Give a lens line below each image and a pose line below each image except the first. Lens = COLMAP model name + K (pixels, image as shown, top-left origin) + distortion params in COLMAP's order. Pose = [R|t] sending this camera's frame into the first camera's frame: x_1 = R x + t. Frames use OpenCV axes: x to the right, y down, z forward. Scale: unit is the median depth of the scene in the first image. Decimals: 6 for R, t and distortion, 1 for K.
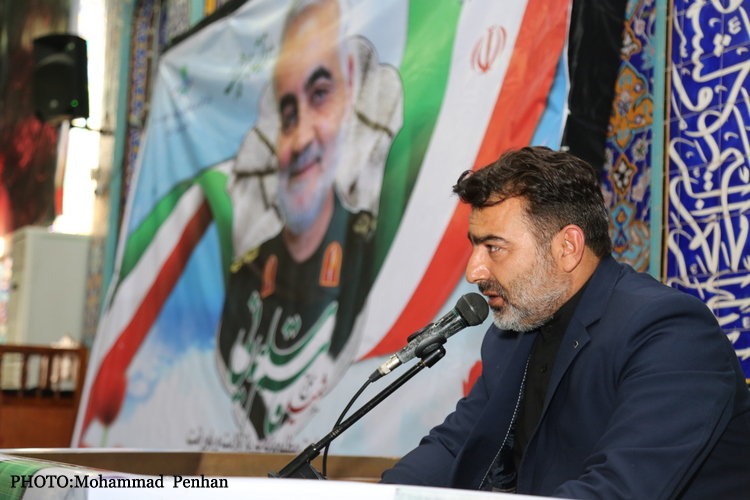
lens RADIAL K [[1246.5, 0, 368.4], [0, 1246.5, 245.2], [0, 0, 1]] dist [0.167709, 0.000000]
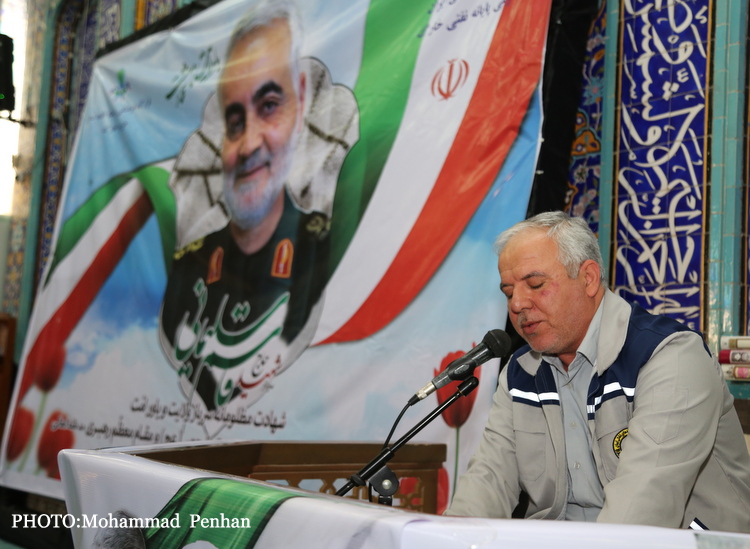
lens RADIAL K [[1046.2, 0, 379.1], [0, 1046.2, 272.2], [0, 0, 1]] dist [0.063569, 0.000000]
pose [[0.984782, 0.027781, 0.171562, -0.098997], [-0.034997, 0.998619, 0.039181, -0.011496], [-0.170236, -0.044589, 0.984394, 0.044873]]
